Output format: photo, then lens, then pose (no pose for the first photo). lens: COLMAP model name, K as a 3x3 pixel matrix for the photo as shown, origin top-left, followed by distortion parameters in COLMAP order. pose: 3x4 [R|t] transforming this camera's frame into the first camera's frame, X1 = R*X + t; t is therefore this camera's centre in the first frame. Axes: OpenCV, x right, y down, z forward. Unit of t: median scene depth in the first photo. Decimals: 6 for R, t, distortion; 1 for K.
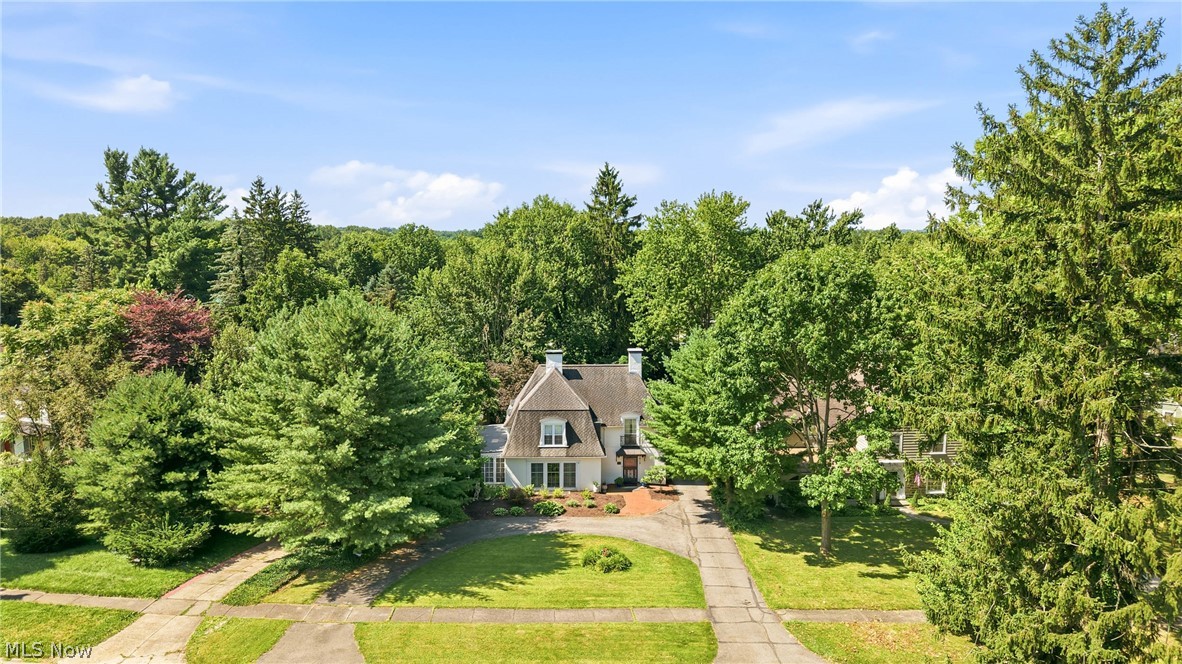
lens RADIAL K [[798.3, 0, 591.0], [0, 798.3, 330.7], [0, 0, 1]] dist [0.012946, -0.005404]
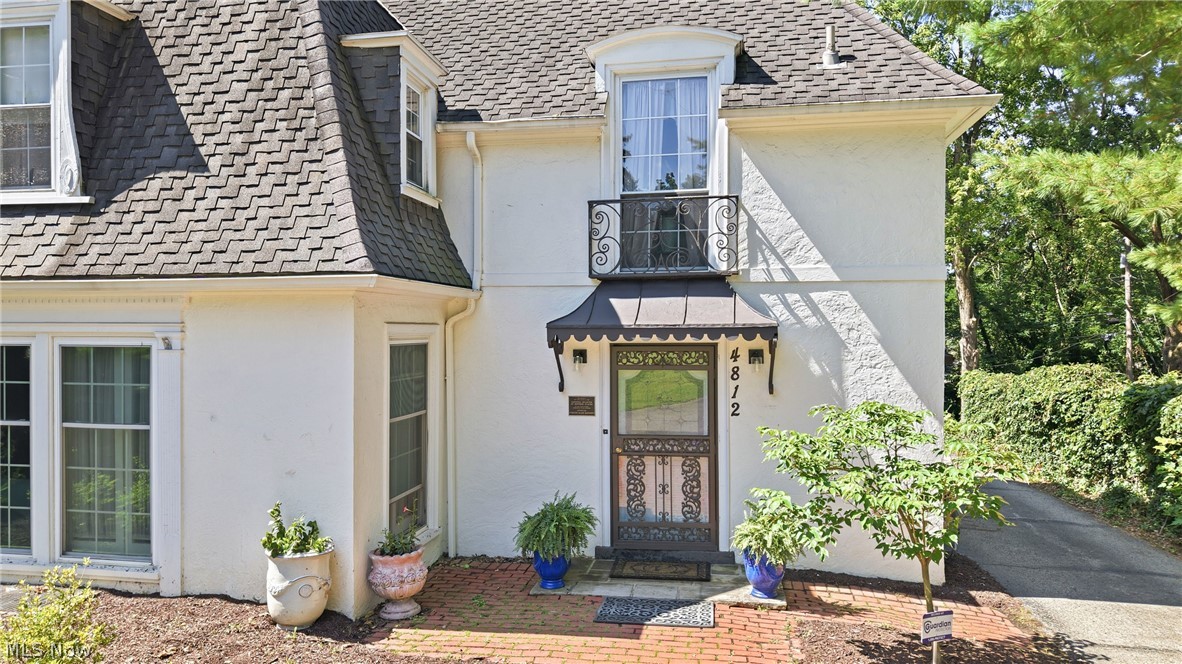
lens RADIAL K [[798.3, 0, 590.6], [0, 798.3, 334.1], [0, 0, 1]] dist [0.012946, -0.005404]
pose [[0.975765, -0.001256, -0.218816, 0.067159], [-0.022118, 0.994296, -0.104341, 0.168858], [0.217699, 0.106652, 0.970171, 0.870300]]
